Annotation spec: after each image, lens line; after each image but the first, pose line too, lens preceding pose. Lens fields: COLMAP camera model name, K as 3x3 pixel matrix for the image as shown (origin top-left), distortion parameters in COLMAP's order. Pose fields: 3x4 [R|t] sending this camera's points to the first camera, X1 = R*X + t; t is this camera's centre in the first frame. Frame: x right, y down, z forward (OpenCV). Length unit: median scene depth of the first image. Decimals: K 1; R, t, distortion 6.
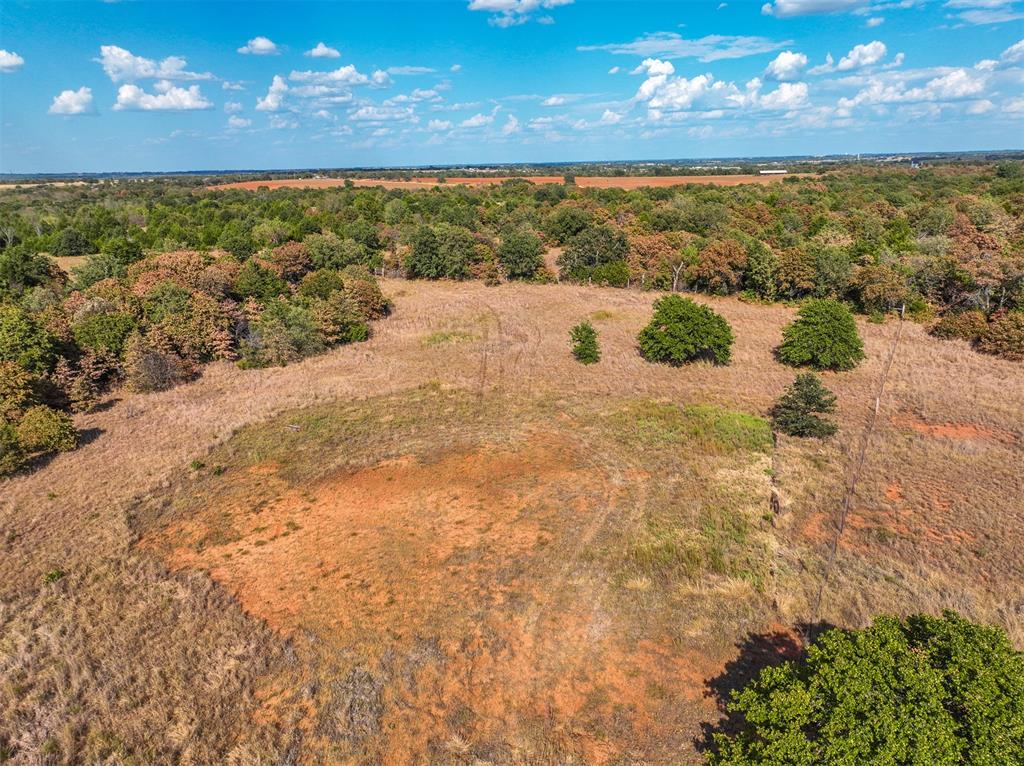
lens RADIAL K [[720.9, 0, 511.4], [0, 720.9, 386.3], [0, 0, 1]] dist [0.000540, 0.017809]
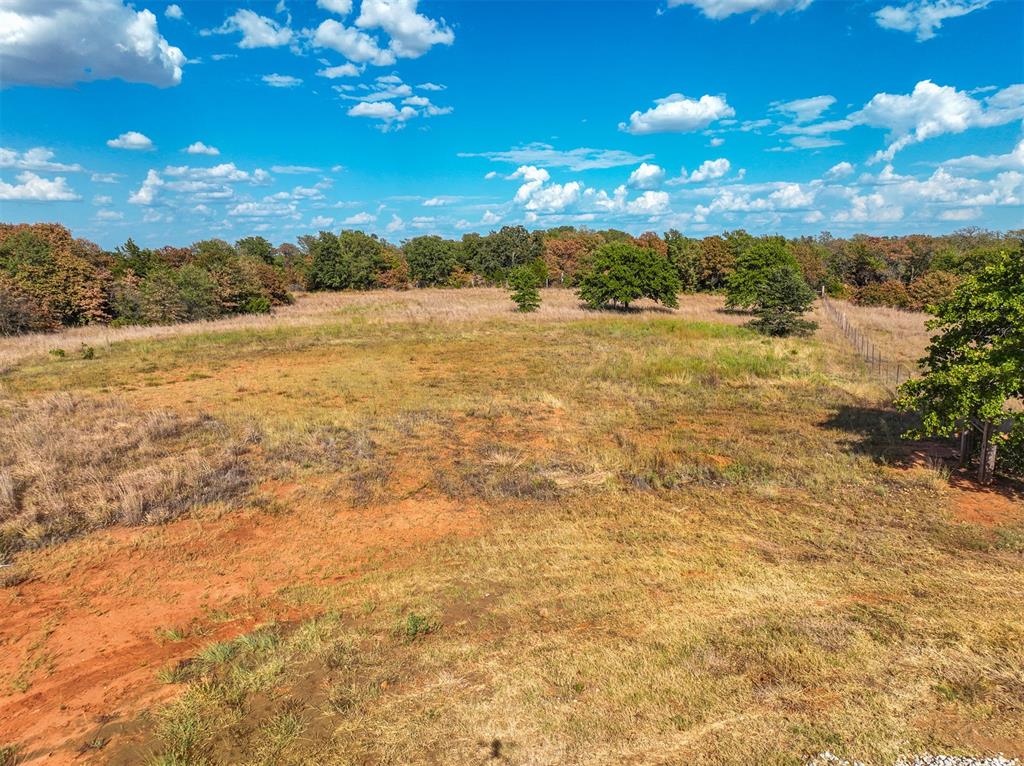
lens RADIAL K [[720.9, 0, 511.6], [0, 720.9, 384.3], [0, 0, 1]] dist [0.000540, 0.017809]
pose [[0.987680, -0.016542, 0.155608, -0.052509], [0.036564, 0.991266, -0.126706, 0.161578], [-0.152153, 0.130834, 0.979659, 0.116374]]
